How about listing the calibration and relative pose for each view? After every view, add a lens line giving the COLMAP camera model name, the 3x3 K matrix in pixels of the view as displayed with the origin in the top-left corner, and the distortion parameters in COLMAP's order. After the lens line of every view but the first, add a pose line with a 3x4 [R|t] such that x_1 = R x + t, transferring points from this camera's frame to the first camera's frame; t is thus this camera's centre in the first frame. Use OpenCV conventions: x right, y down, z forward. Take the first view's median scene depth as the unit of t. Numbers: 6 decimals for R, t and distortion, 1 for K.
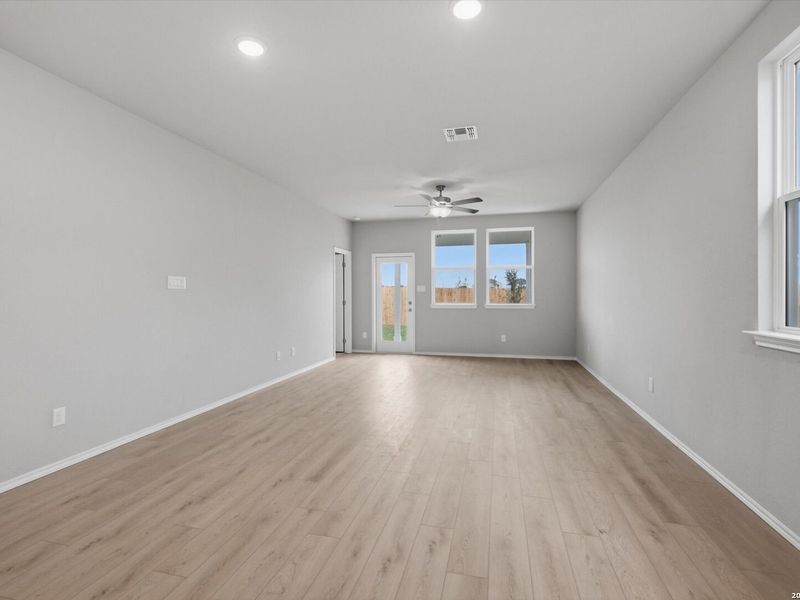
lens RADIAL K [[409.9, 0, 401.0], [0, 409.9, 292.1], [0, 0, 1]] dist [-0.011770, 0.002048]
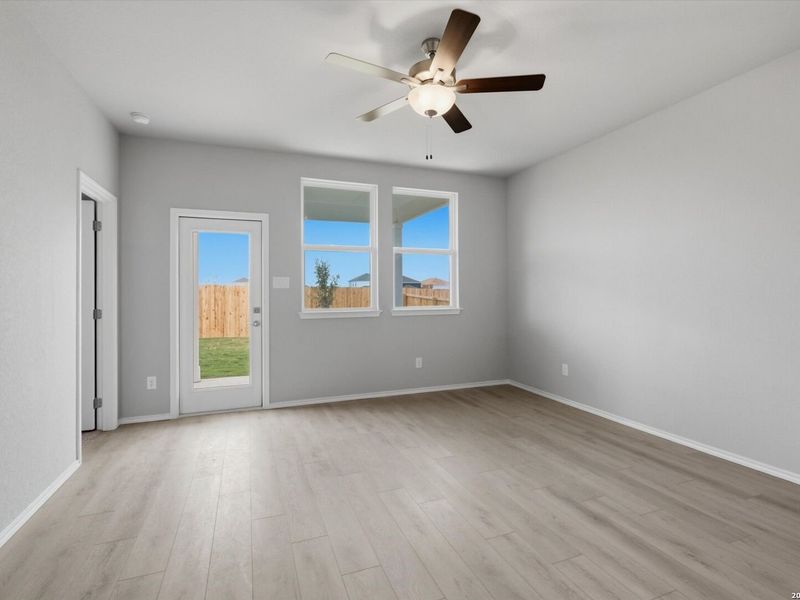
lens RADIAL K [[409.9, 0, 415.5], [0, 409.9, 286.0], [0, 0, 1]] dist [-0.011770, 0.002048]
pose [[0.814274, 0.005533, 0.580454, -0.128009], [0.002390, 0.999914, -0.012884, 0.003435], [-0.580475, 0.011879, 0.814191, 0.509228]]
